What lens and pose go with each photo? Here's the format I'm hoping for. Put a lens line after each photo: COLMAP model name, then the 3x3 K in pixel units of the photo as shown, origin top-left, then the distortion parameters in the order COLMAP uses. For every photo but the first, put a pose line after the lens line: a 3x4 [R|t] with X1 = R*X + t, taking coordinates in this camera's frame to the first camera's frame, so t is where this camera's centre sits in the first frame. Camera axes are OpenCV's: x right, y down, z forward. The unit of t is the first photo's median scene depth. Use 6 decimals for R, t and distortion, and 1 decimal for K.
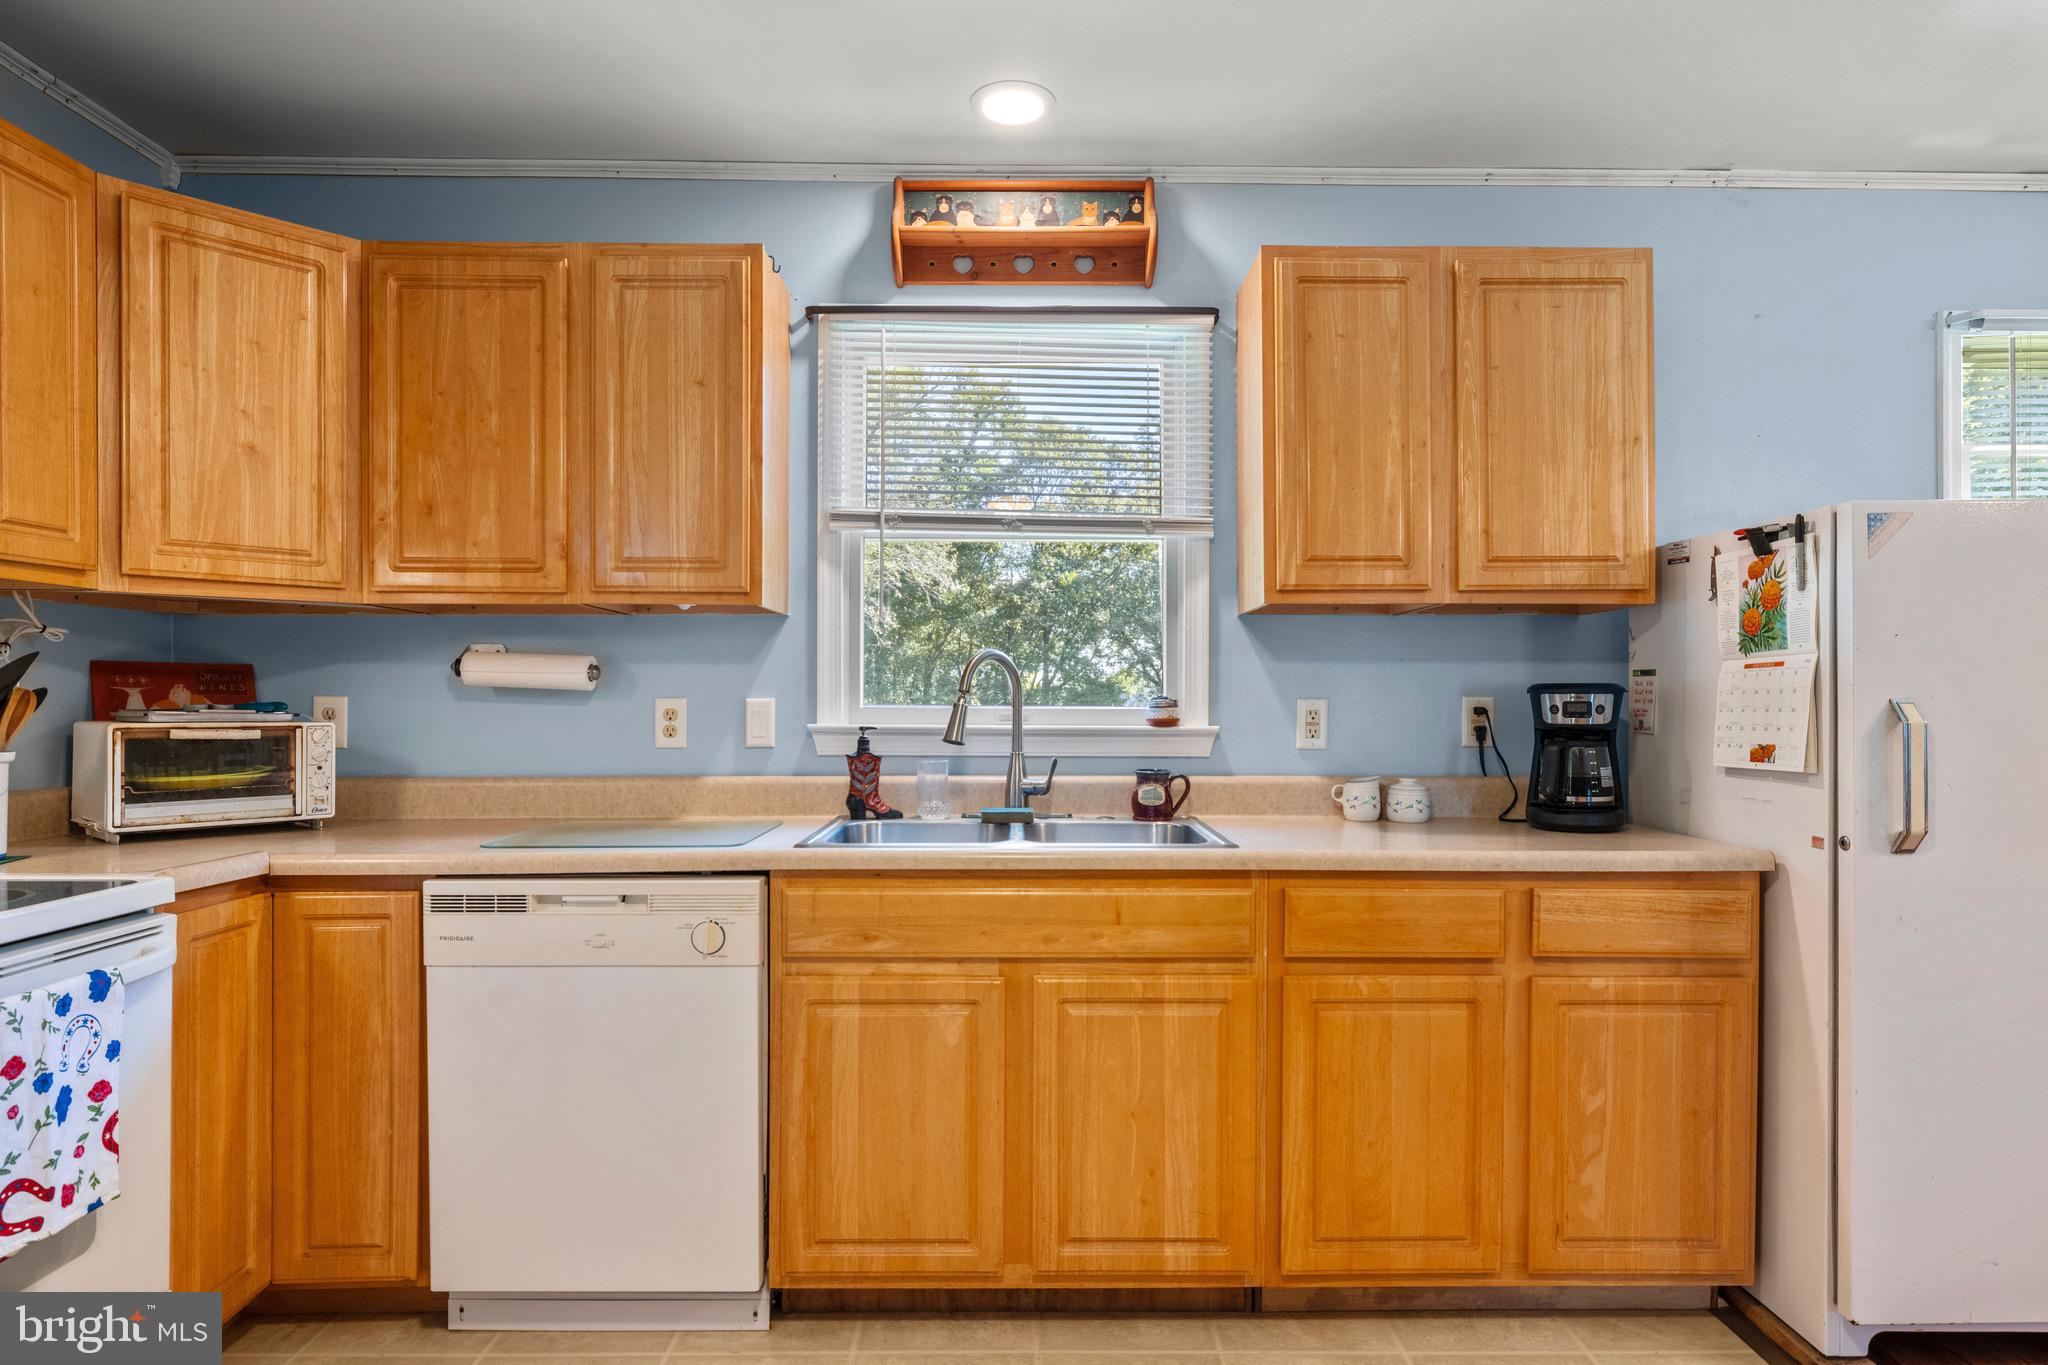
lens RADIAL K [[1144.8, 0, 1026.1], [0, 1144.8, 706.3], [0, 0, 1]] dist [-0.000415, 0.000241]
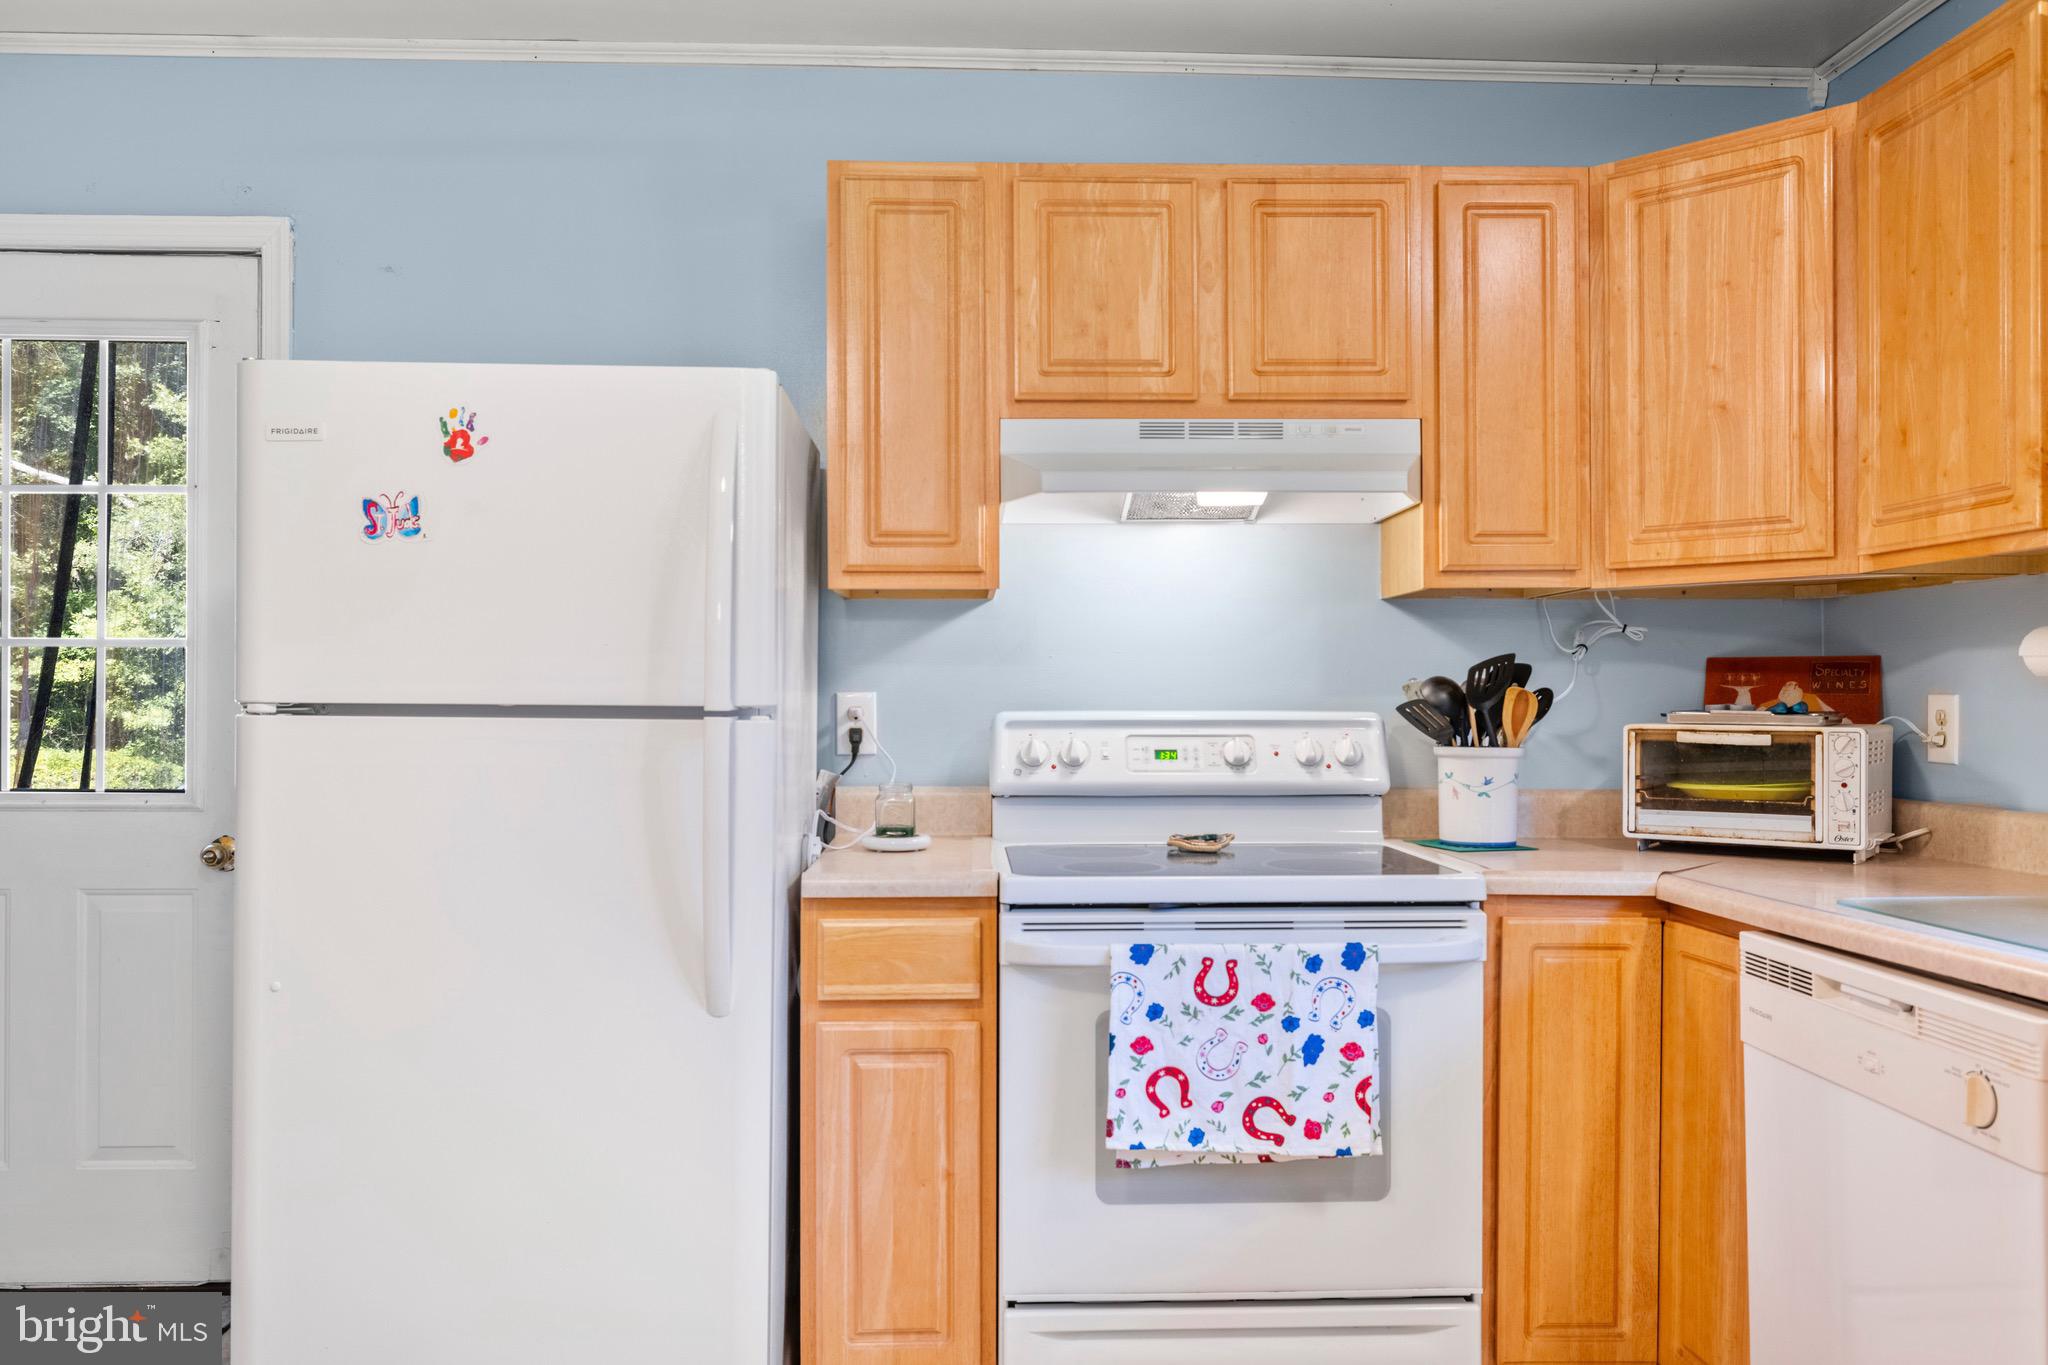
lens RADIAL K [[1515.8, 0, 1017.8], [0, 1515.8, 693.5], [0, 0, 1]] dist [-0.000628, 0.006620]
pose [[0.022415, -0.006811, -0.999726, 0.460351], [-0.005921, 0.999958, -0.006945, 0.001261], [0.999731, 0.006075, 0.022374, 0.452538]]
